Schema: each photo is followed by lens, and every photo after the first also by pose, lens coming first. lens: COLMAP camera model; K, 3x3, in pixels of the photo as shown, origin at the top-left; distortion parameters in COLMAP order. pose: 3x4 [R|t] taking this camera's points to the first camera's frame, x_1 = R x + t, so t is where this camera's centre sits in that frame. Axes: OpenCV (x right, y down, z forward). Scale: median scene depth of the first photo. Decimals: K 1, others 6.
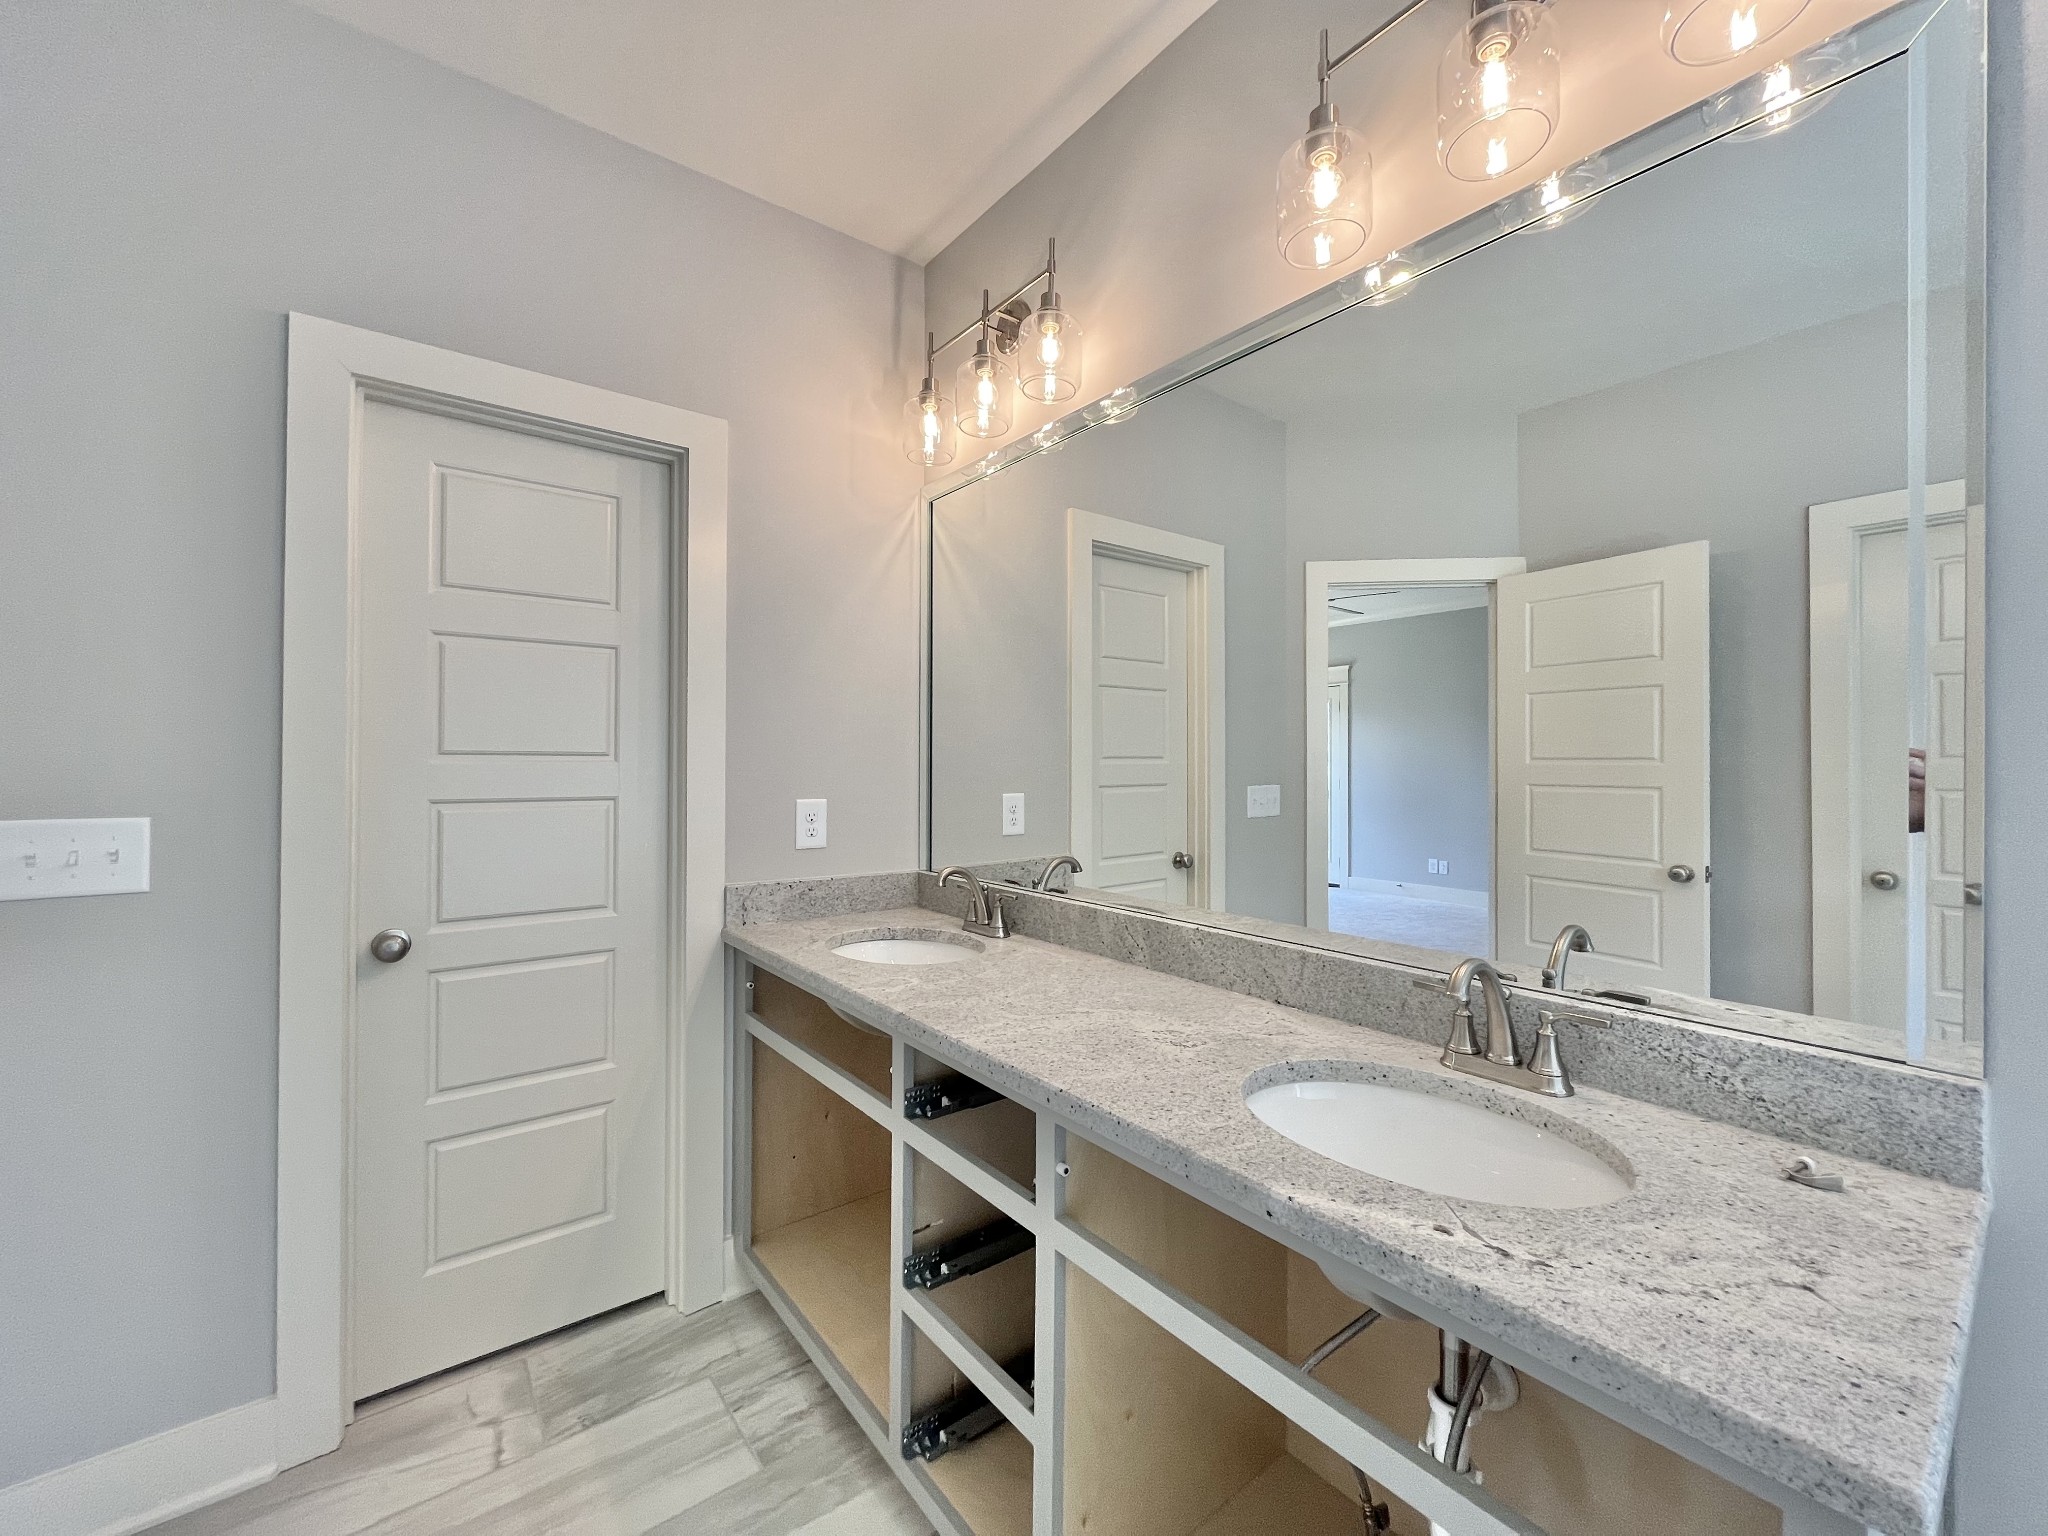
lens RADIAL K [[825.1, 0, 1027.8], [0, 825.1, 758.5], [0, 0, 1]] dist [-0.003586, -0.000182]
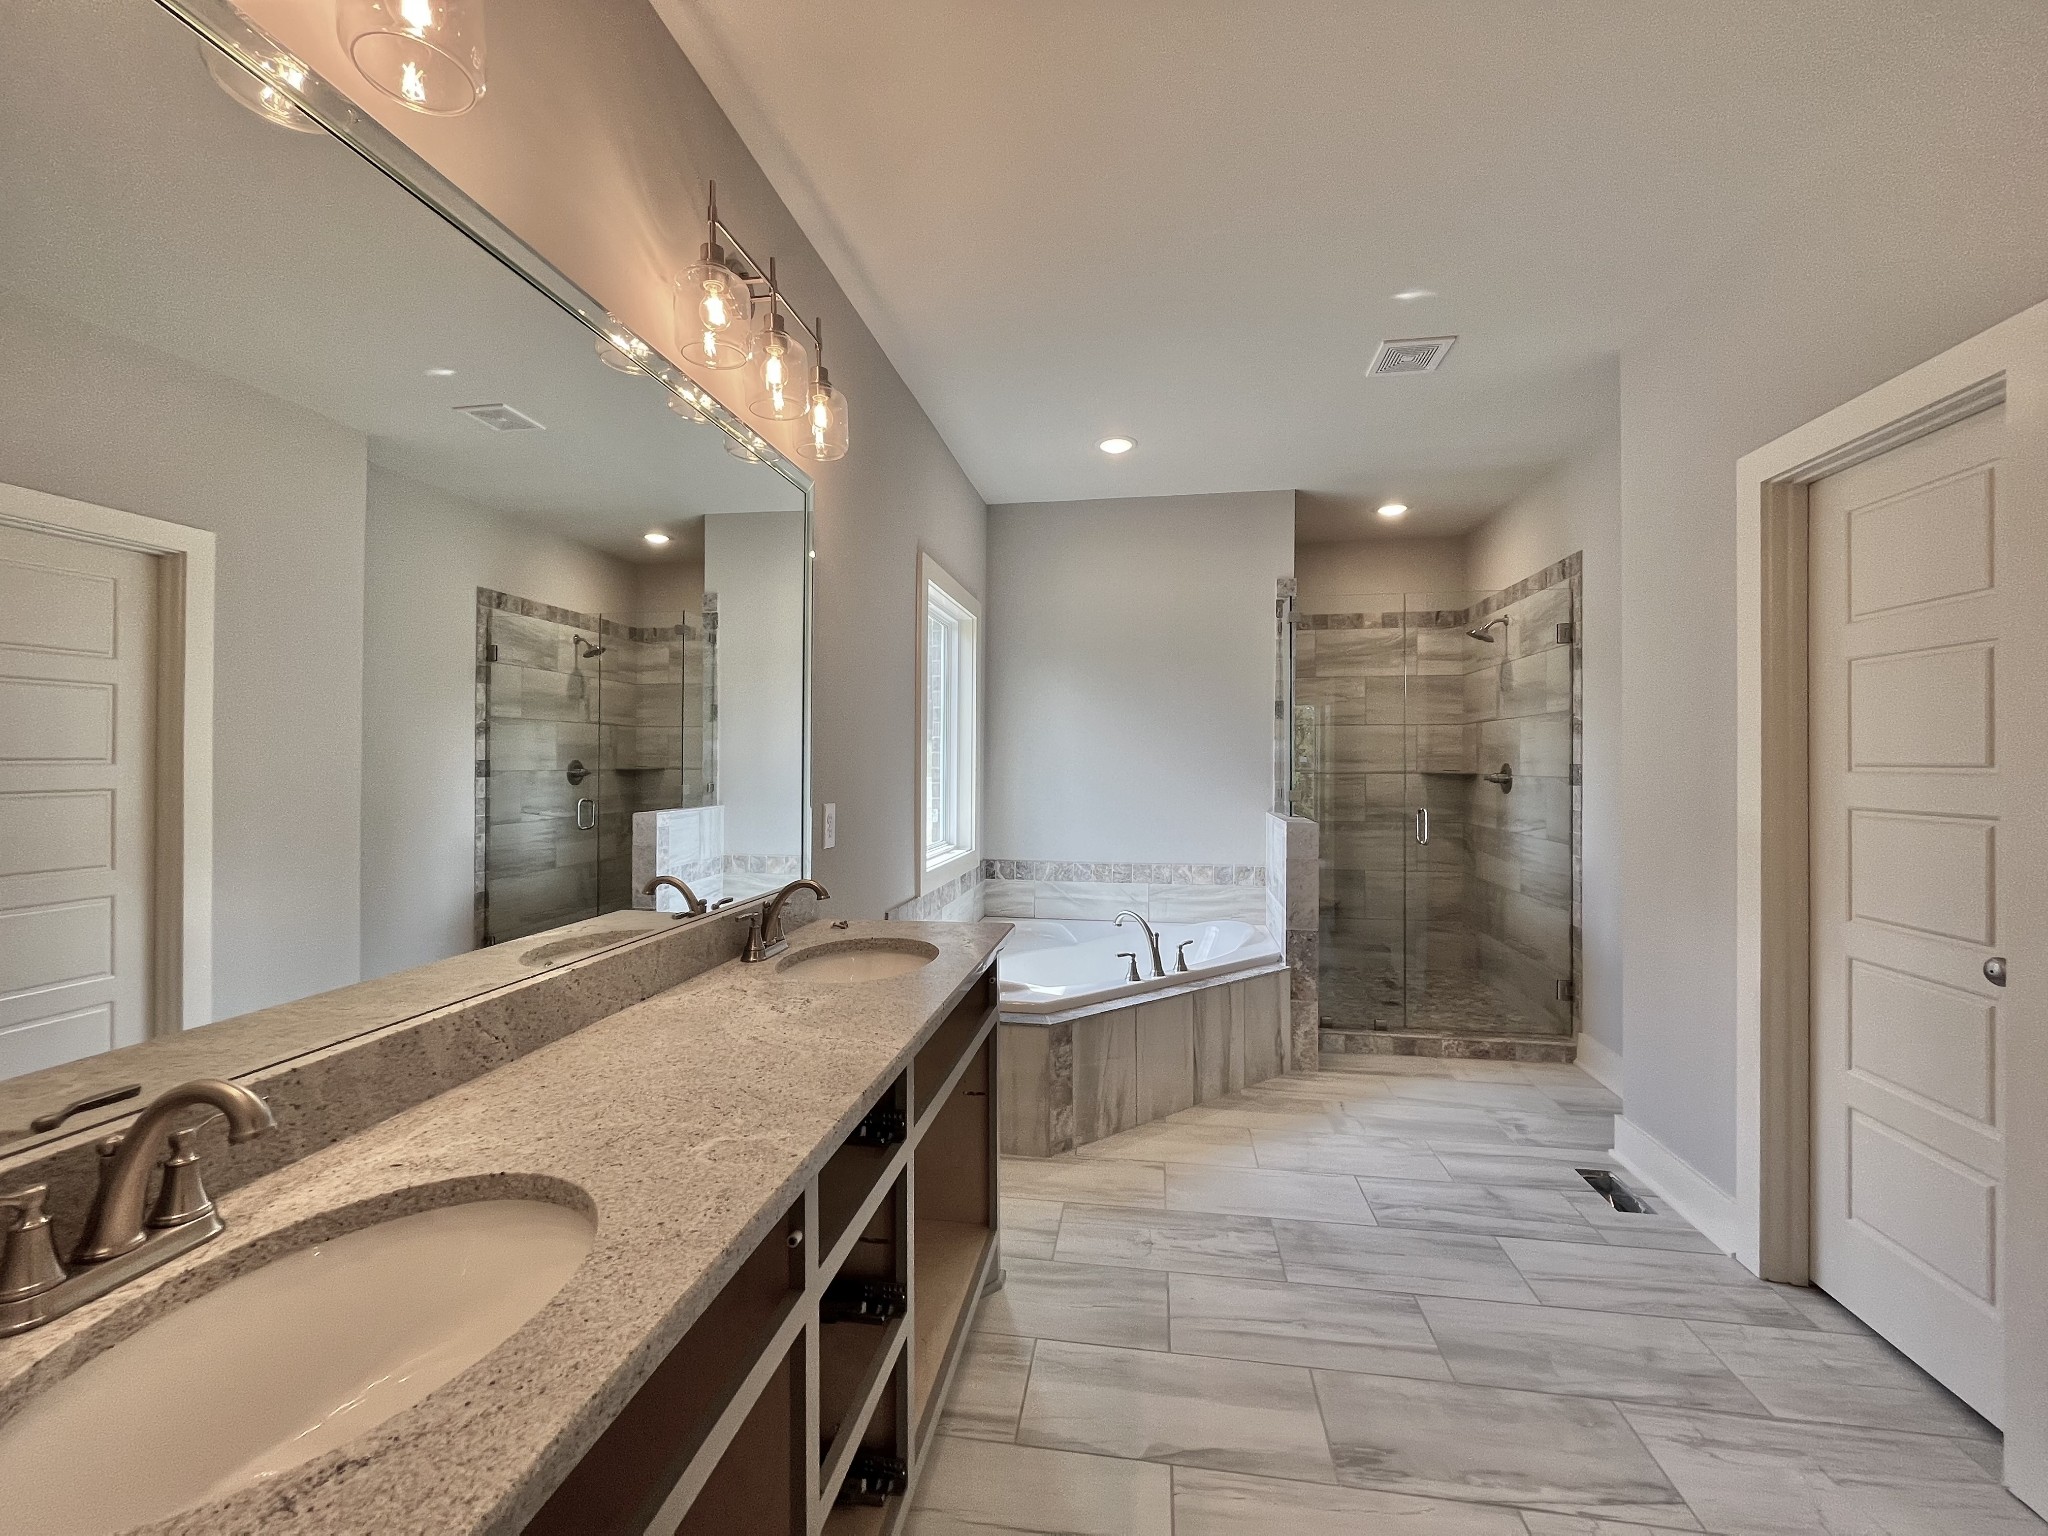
lens RADIAL K [[825.1, 0, 1027.8], [0, 825.1, 758.5], [0, 0, 1]] dist [-0.003586, -0.000182]
pose [[-0.680822, -0.002853, 0.732444, -0.769688], [-0.010126, 0.999934, -0.005518, -0.011388], [-0.732379, -0.011173, -0.680805, 1.301167]]
